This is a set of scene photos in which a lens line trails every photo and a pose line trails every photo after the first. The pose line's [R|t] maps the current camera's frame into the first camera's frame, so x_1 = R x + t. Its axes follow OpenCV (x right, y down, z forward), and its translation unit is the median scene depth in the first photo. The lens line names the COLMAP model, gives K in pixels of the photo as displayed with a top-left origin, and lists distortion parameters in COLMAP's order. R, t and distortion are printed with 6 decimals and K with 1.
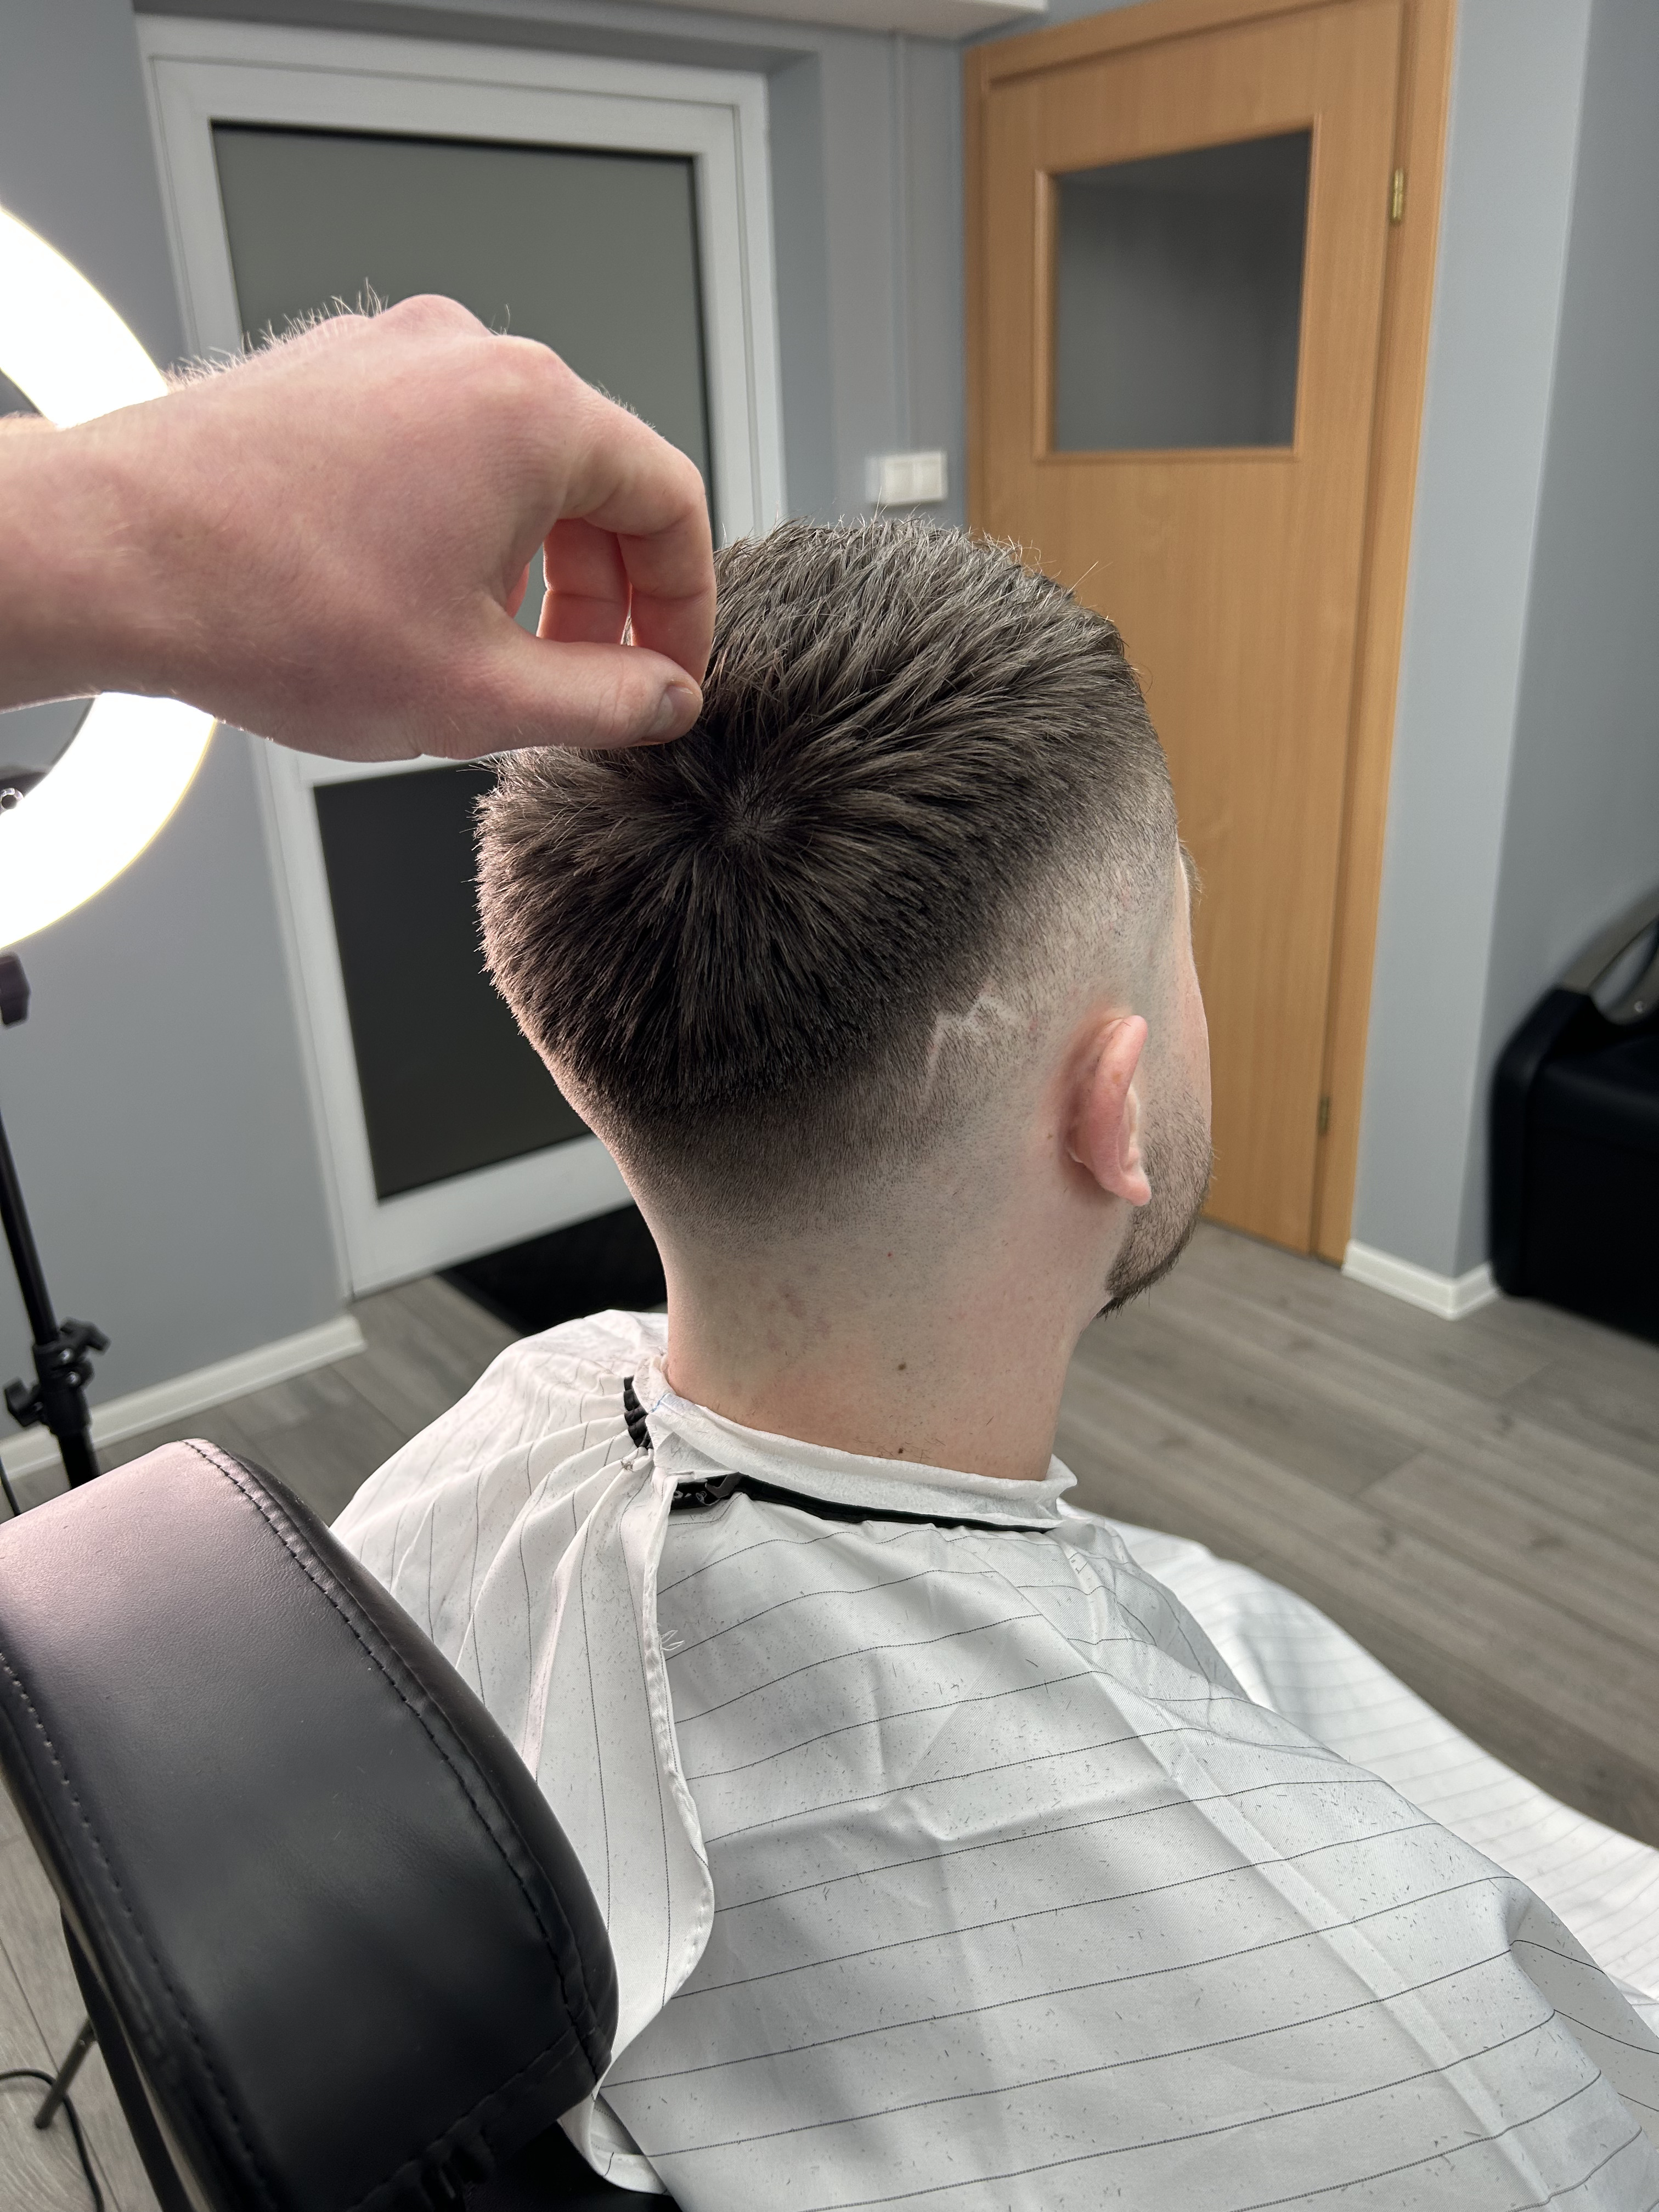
lens RADIAL K [[1663.4, 0, 829.5], [0, 1663.4, 1106.0], [0, 0, 1]] dist [0.004688, -0.061067]
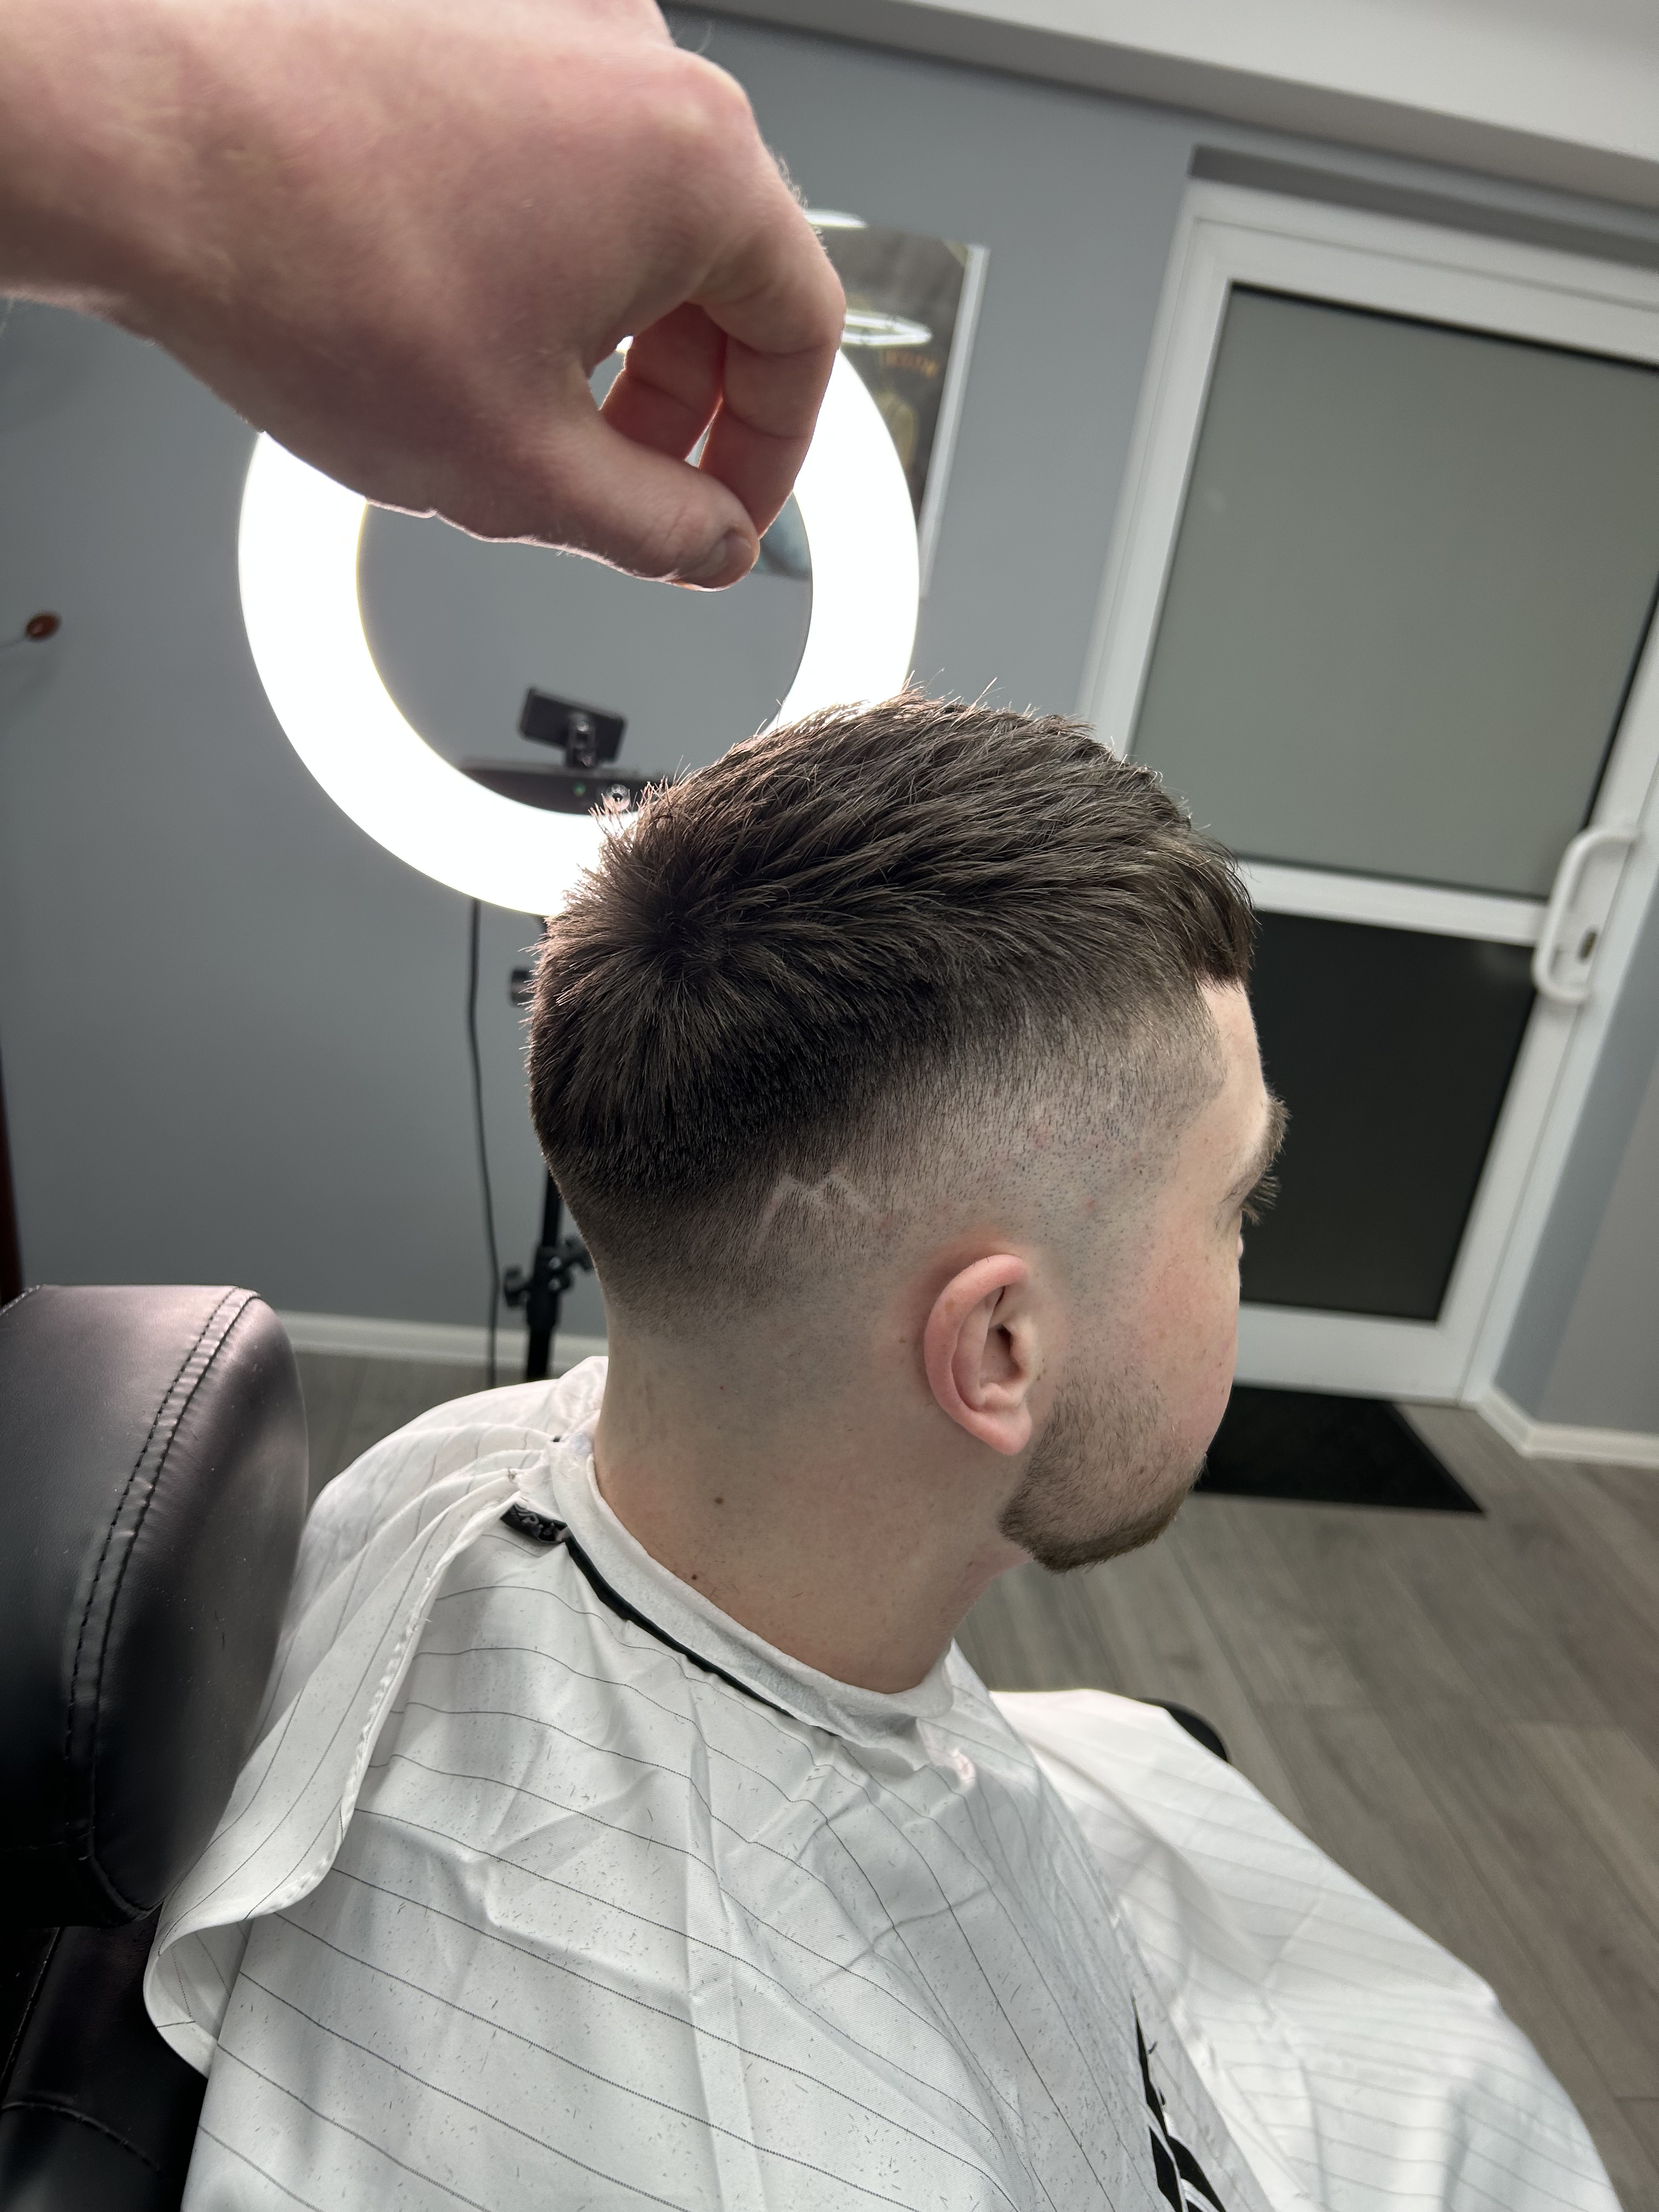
lens RADIAL K [[1670.6, 0, 829.8], [0, 1670.6, 1014.9], [0, 0, 1]] dist [-0.101577, 0.079877]
pose [[0.824770, 0.295289, -0.482243, 0.543555], [-0.350303, 0.936281, -0.025807, -0.128089], [0.443895, 0.190216, 0.875657, 0.096446]]
